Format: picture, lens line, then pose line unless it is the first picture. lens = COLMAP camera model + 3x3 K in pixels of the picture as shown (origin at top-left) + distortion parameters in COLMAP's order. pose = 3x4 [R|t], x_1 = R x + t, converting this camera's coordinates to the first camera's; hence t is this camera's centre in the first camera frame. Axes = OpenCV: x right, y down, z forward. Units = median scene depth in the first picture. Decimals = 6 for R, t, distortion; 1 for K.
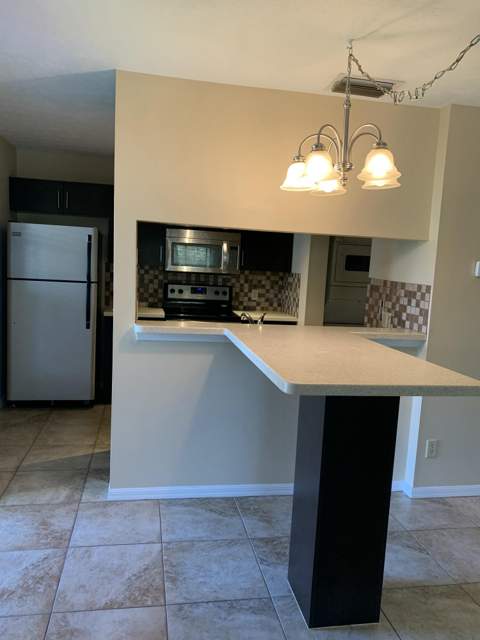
lens RADIAL K [[494.0, 0, 240.2], [0, 494.0, 322.9], [0, 0, 1]] dist [0.031372, -0.027228]
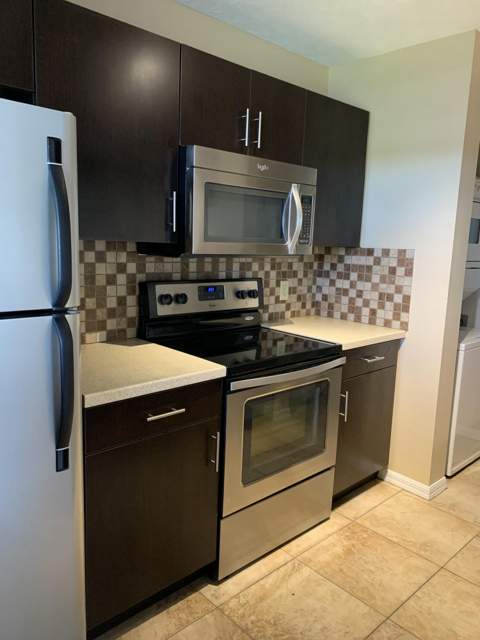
lens RADIAL K [[494.0, 0, 240.3], [0, 494.0, 315.4], [0, 0, 1]] dist [0.031372, -0.027228]
pose [[0.847421, -0.102747, 0.520885, -0.304590], [0.070889, 0.994208, 0.080783, -0.079737], [-0.526168, -0.031533, 0.849796, 0.589883]]
